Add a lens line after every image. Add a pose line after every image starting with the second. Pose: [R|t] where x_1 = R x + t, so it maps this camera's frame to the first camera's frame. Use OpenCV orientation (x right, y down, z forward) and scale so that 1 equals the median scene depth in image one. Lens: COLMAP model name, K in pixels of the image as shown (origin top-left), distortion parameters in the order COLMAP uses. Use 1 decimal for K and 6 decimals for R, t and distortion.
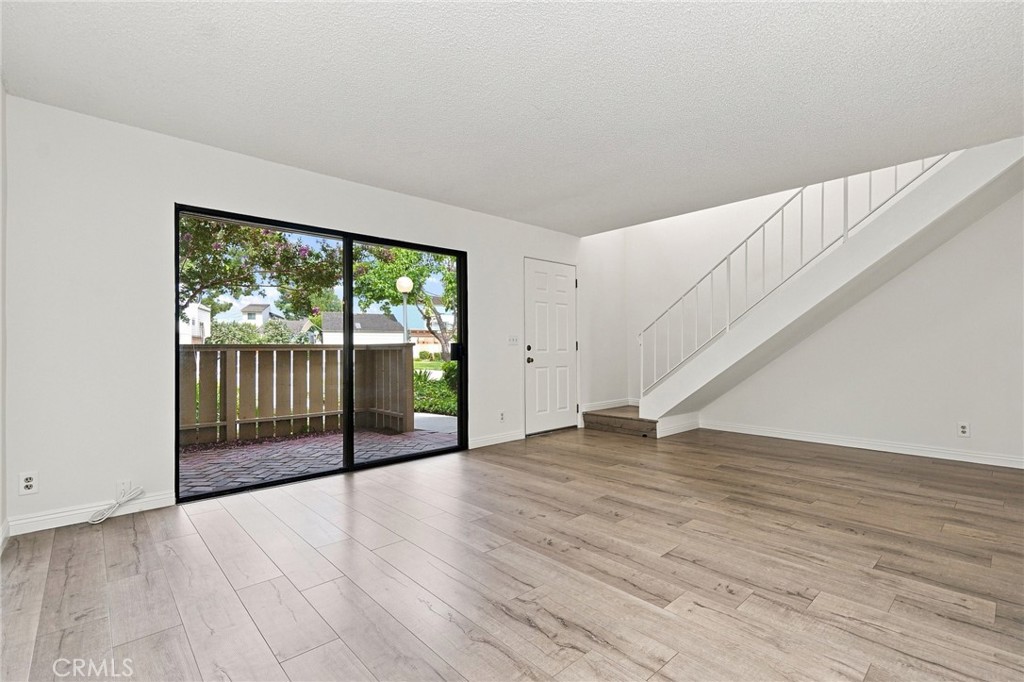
lens RADIAL K [[478.8, 0, 512.8], [0, 478.8, 344.8], [0, 0, 1]] dist [0.008527, -0.003554]
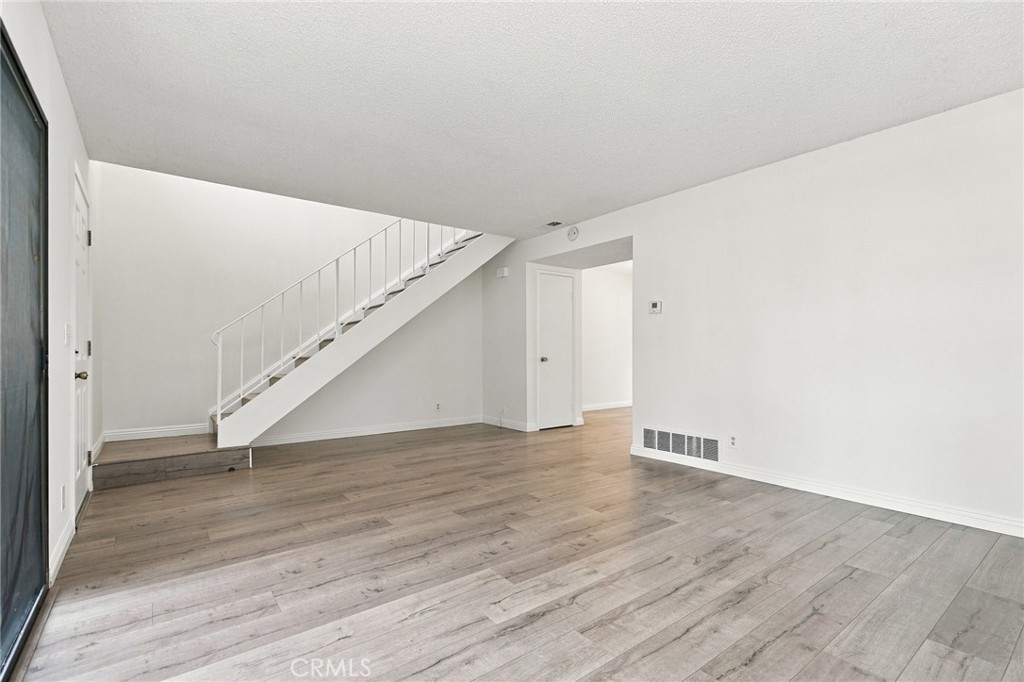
lens RADIAL K [[478.8, 0, 517.9], [0, 478.8, 347.2], [0, 0, 1]] dist [0.008527, -0.003554]
pose [[0.078031, 0.009810, 0.996903, -0.662136], [-0.005255, 0.999942, -0.009428, 0.003216], [-0.996937, -0.004503, 0.078078, 0.733332]]
